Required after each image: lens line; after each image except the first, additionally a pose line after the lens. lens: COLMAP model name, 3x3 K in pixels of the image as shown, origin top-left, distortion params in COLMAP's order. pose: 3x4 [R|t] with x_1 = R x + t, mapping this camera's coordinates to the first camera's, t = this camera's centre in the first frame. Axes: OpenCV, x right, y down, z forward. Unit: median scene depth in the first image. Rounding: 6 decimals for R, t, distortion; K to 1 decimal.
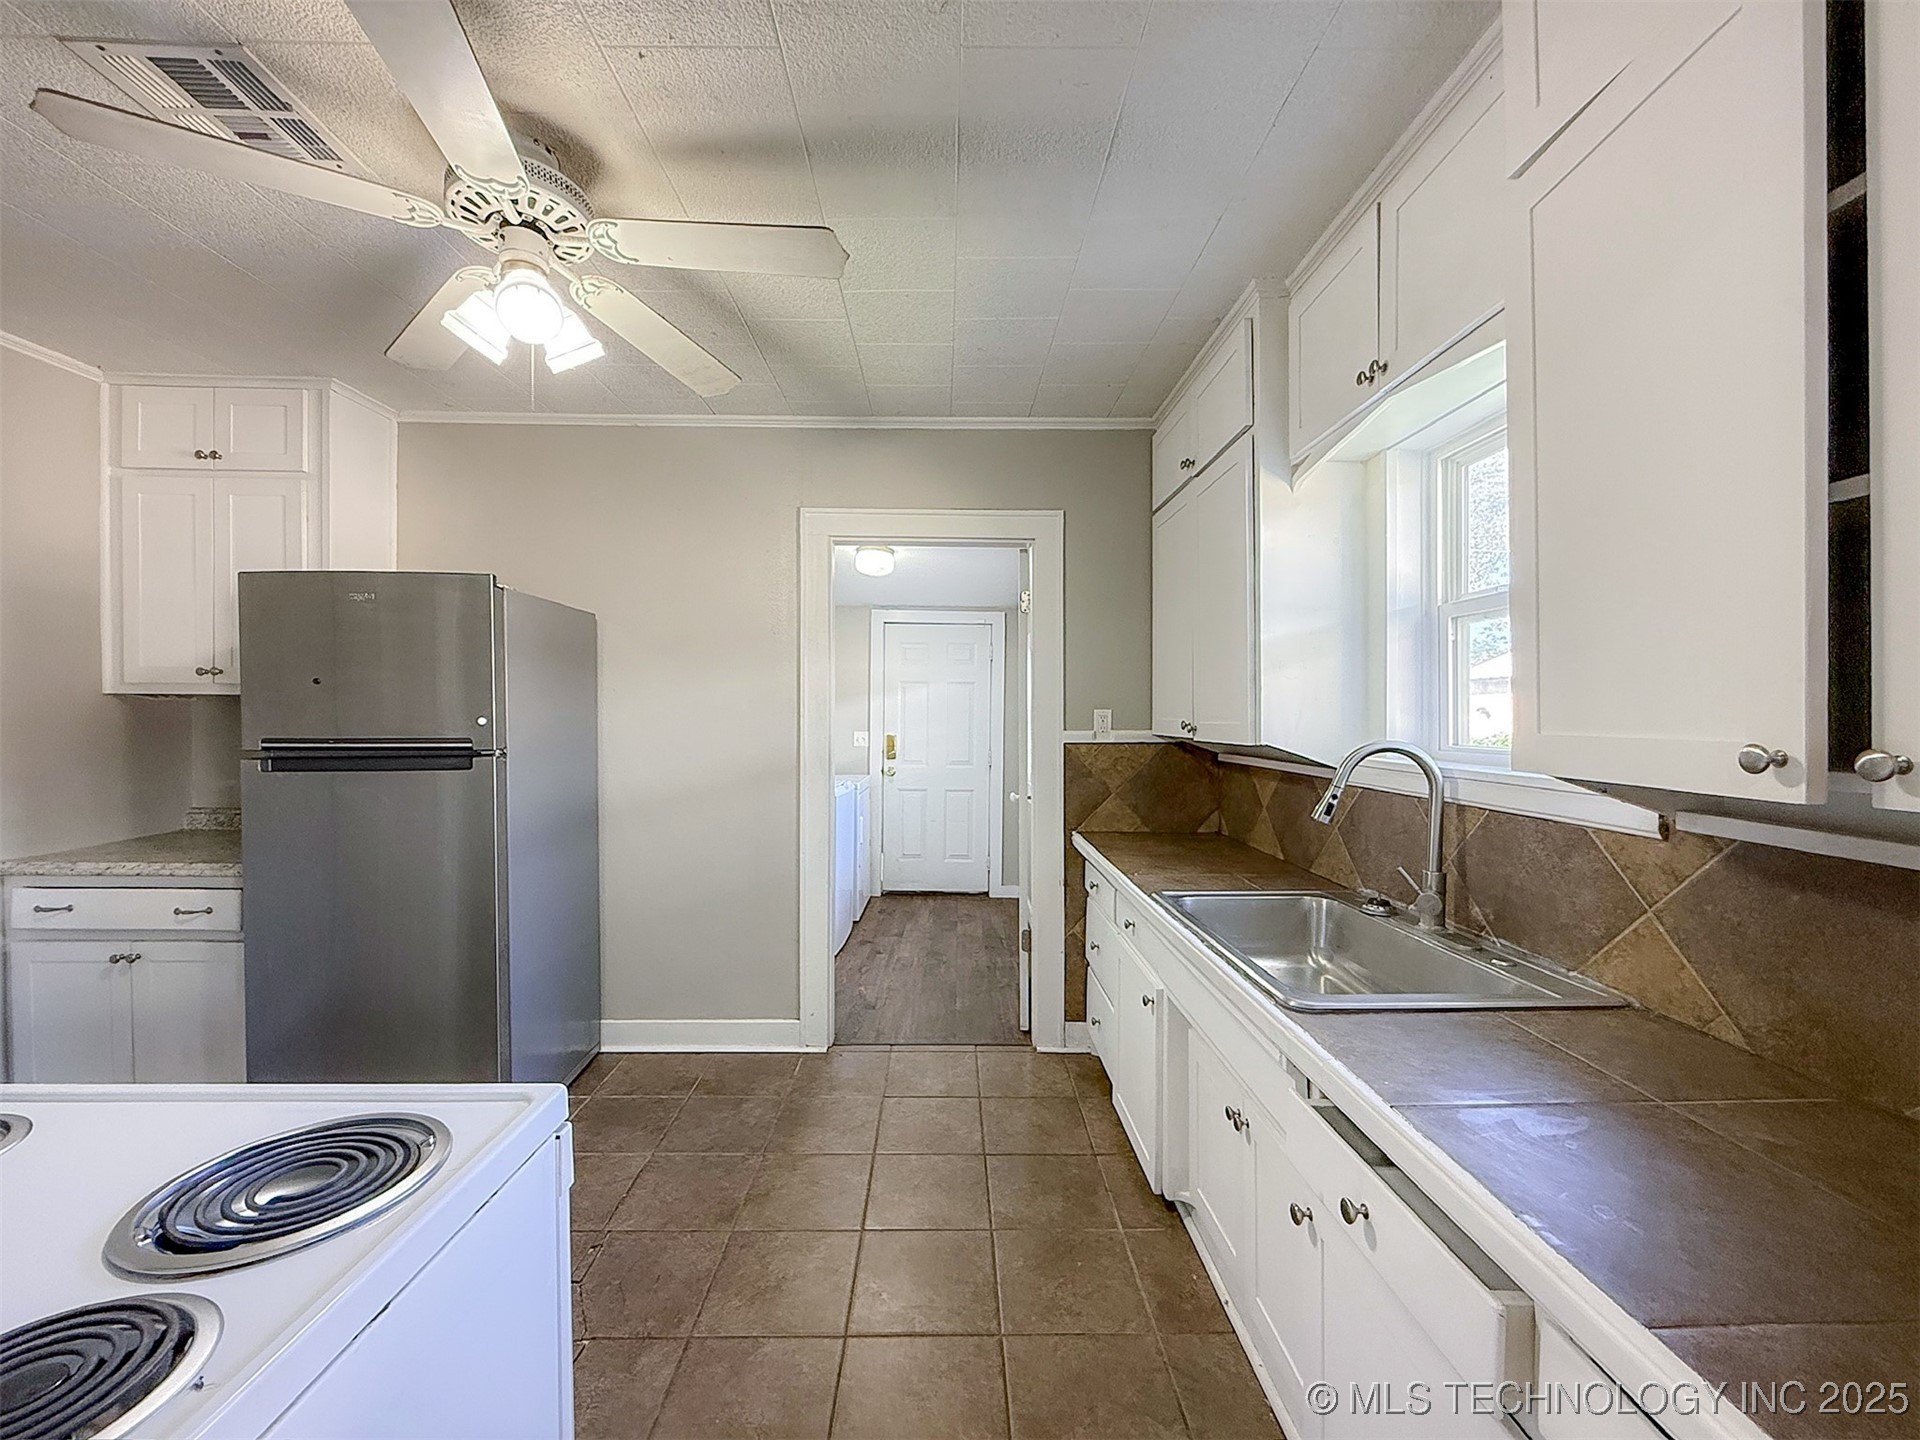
lens RADIAL K [[761.2, 0, 932.3], [0, 761.2, 720.7], [0, 0, 1]] dist [-0.002089, -0.000331]
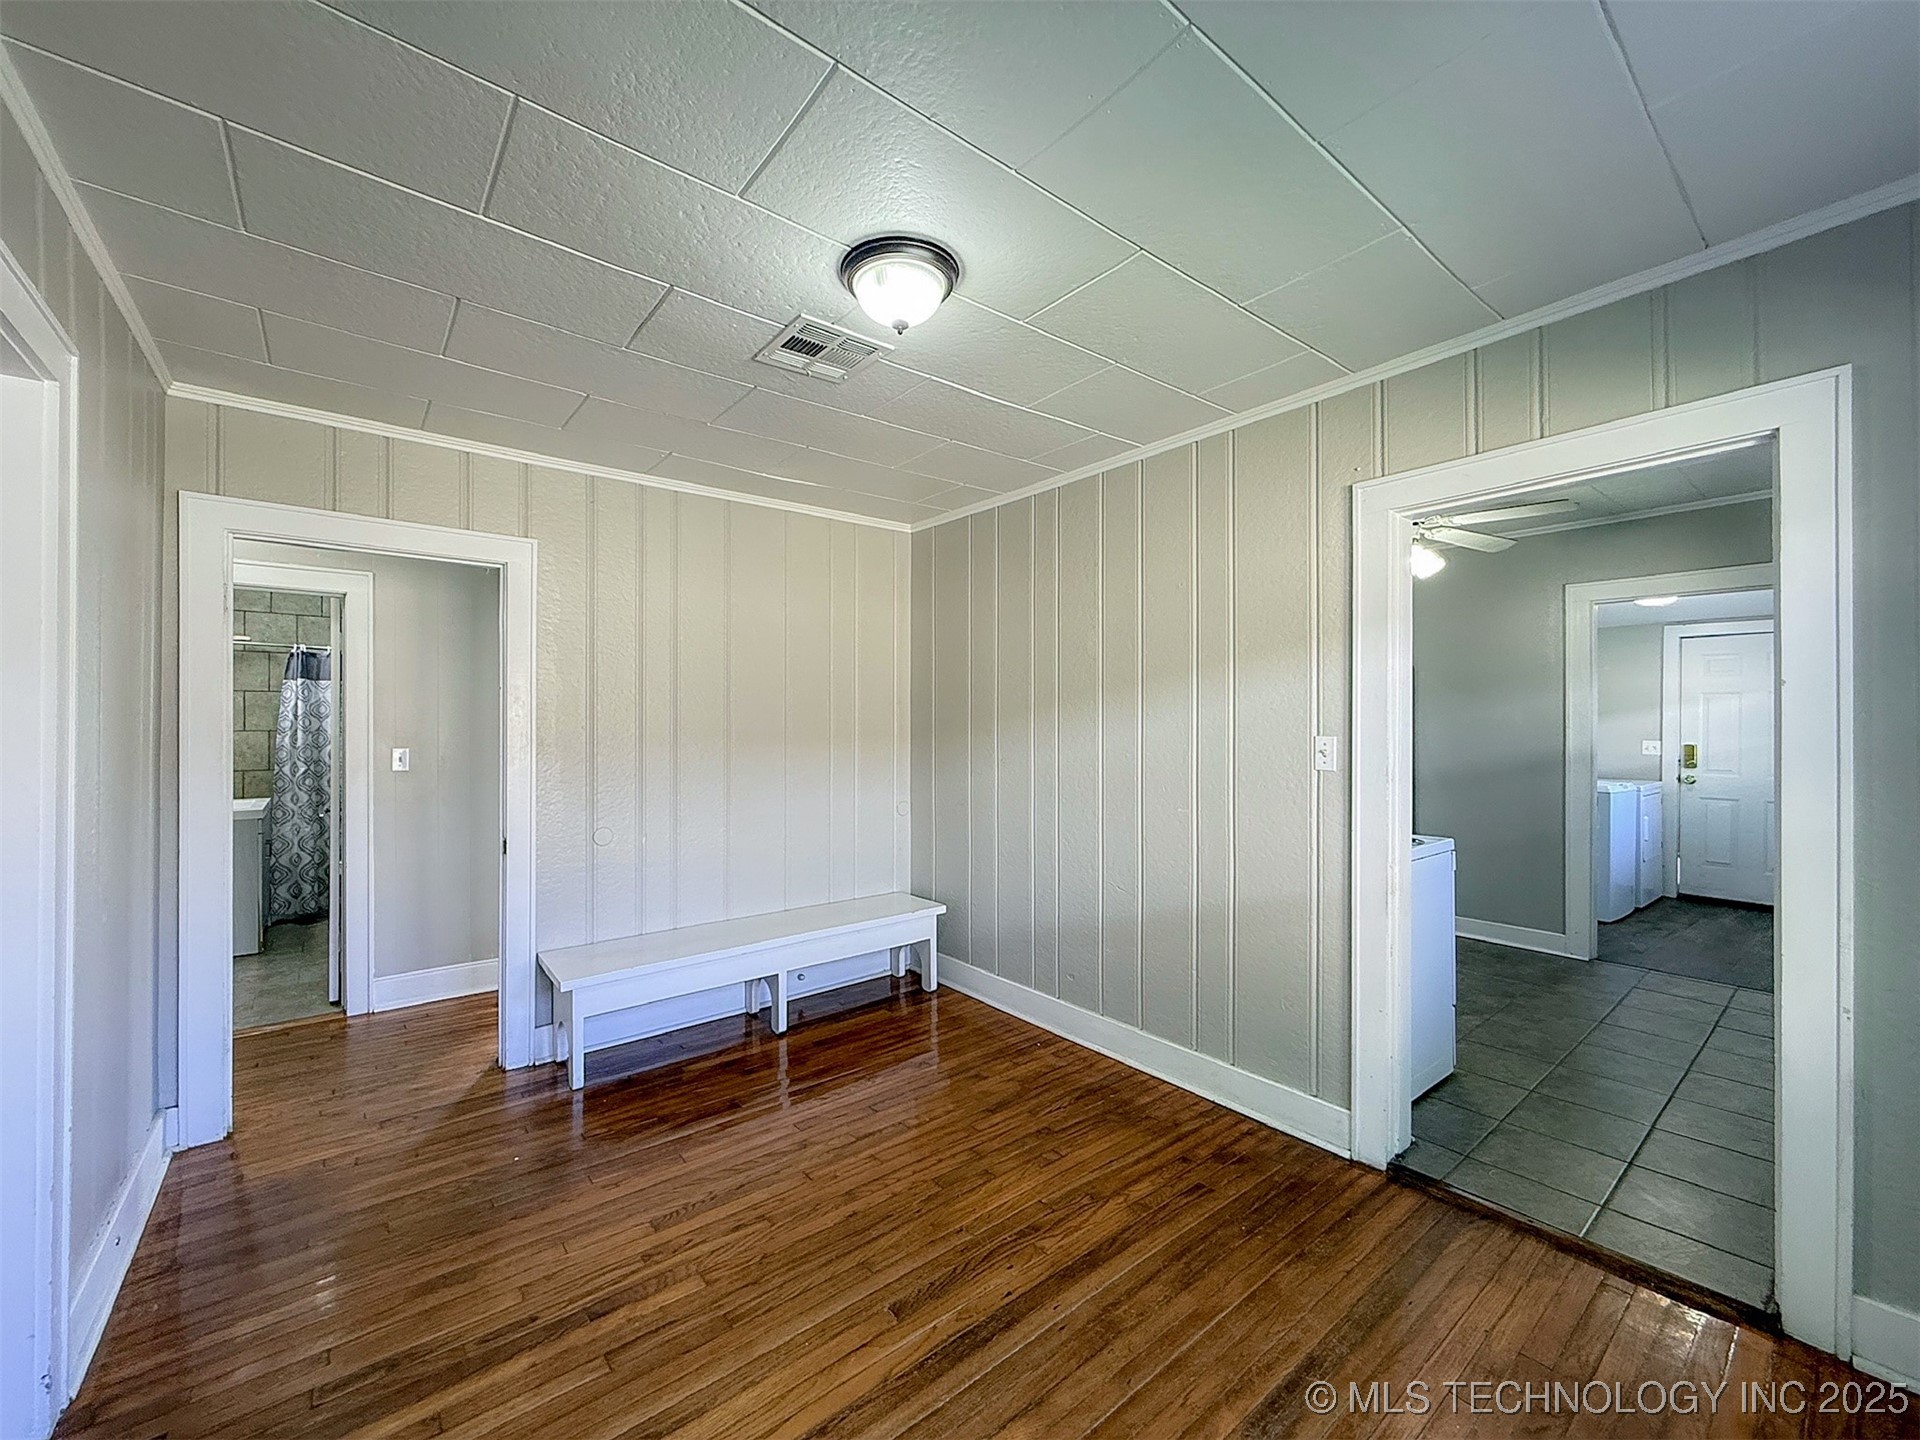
lens RADIAL K [[766.3, 0, 960.0], [0, 766.3, 720.0], [0, 0, 1]] dist [-0.007056, 0.000003]
pose [[0.641631, -0.003244, -0.767007, 0.223797], [-0.008302, 0.999903, -0.011174, 0.010677], [0.766969, 0.013537, 0.641542, -0.931621]]
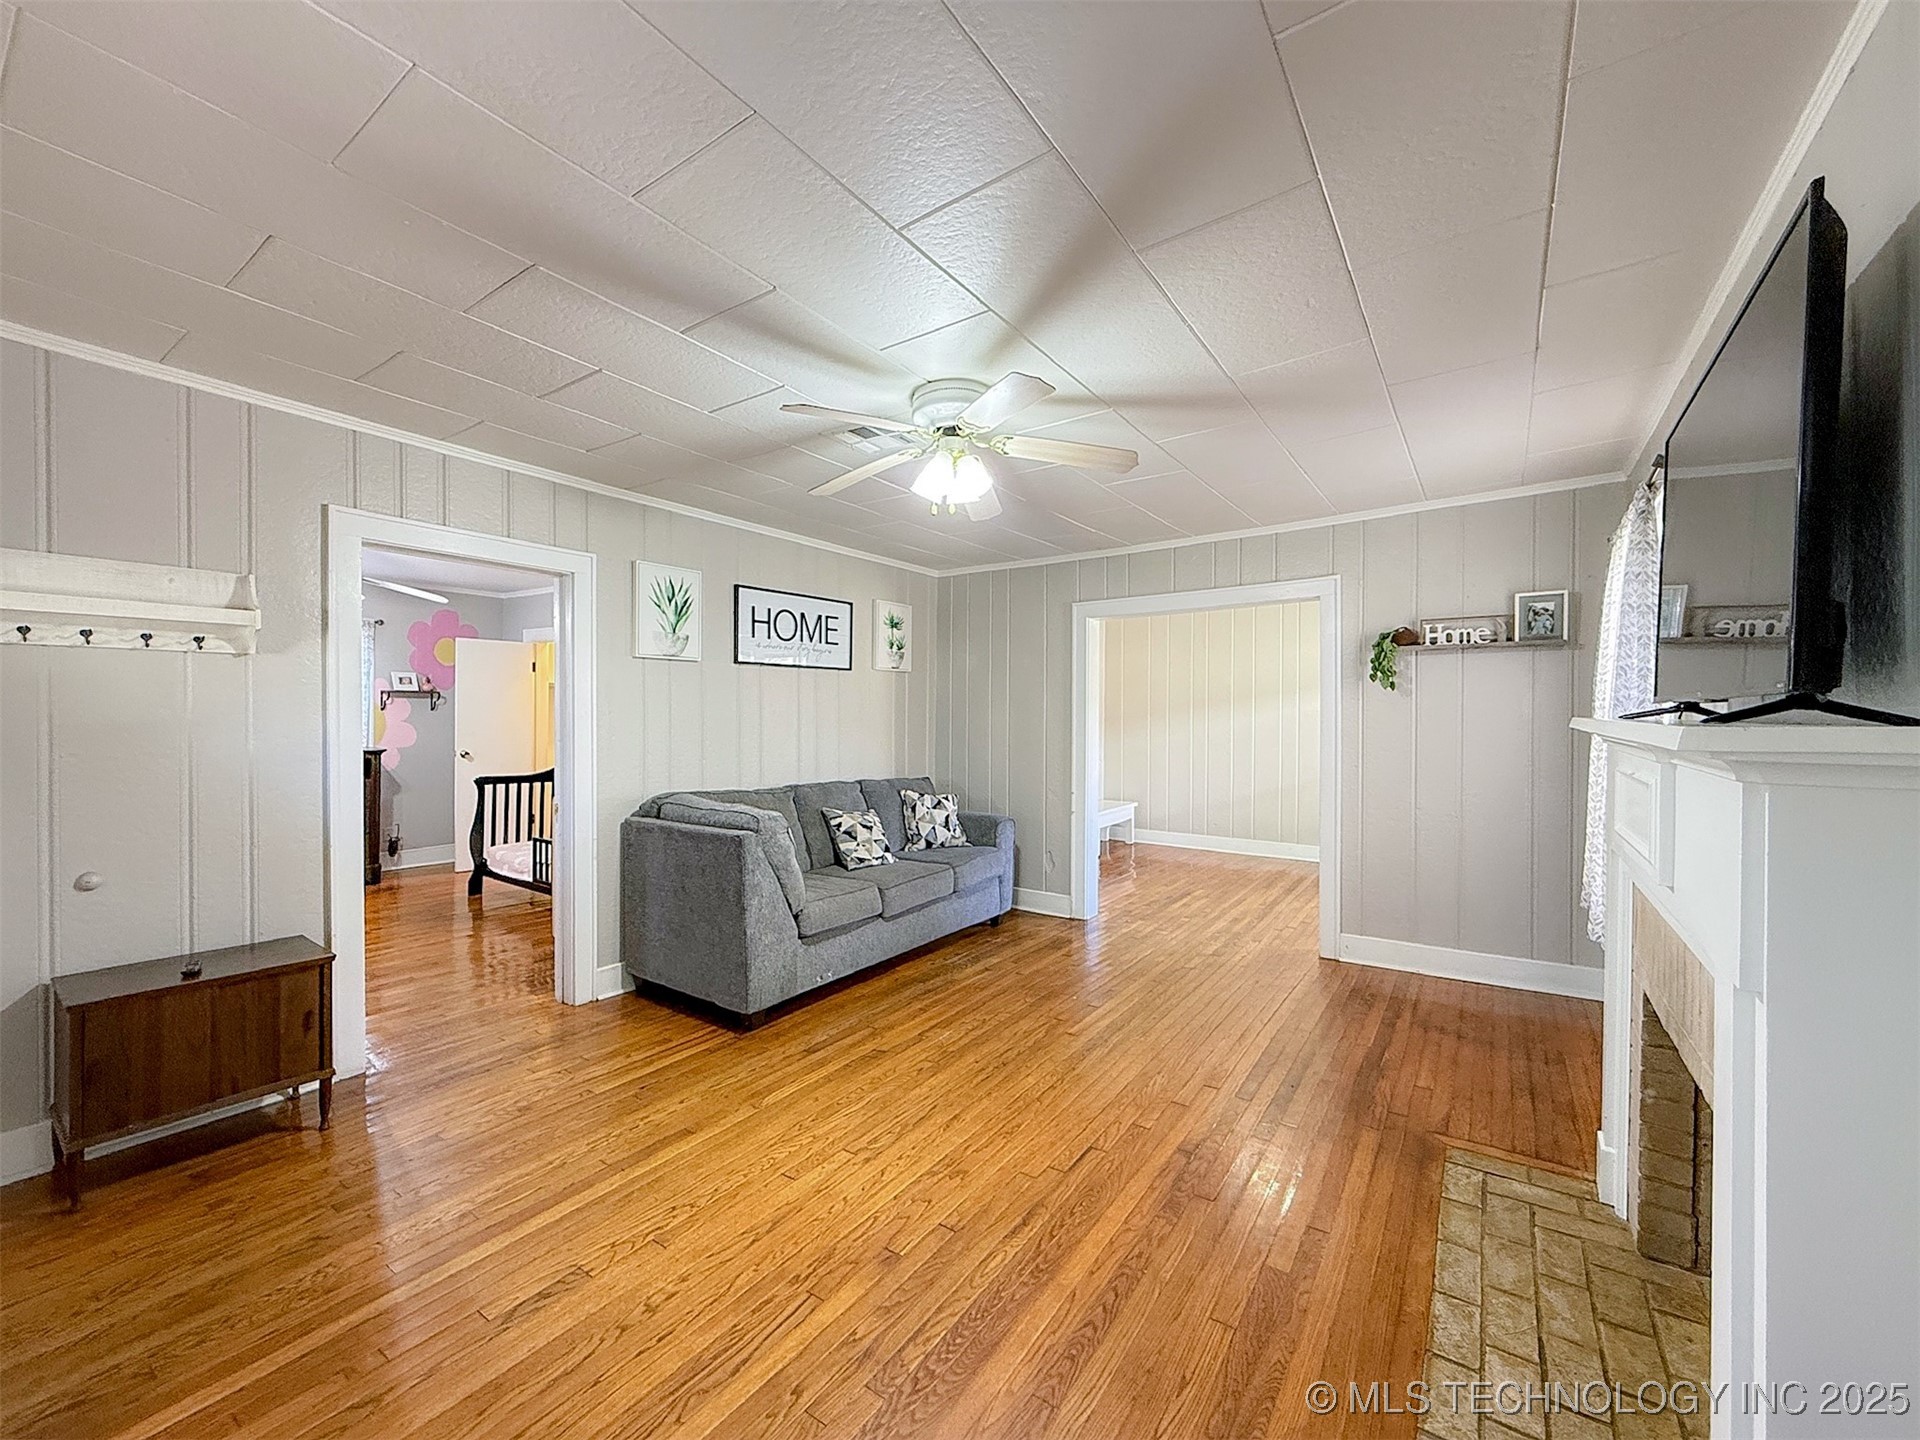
lens RADIAL K [[775.8, 0, 960.0], [0, 775.8, 720.0], [0, 0, 1]] dist [-0.000965, -0.000051]
pose [[0.831440, 0.008041, -0.555556, 0.211453], [-0.009477, 0.999955, 0.000289, 0.023910], [0.555533, 0.005025, 0.831479, -2.804303]]
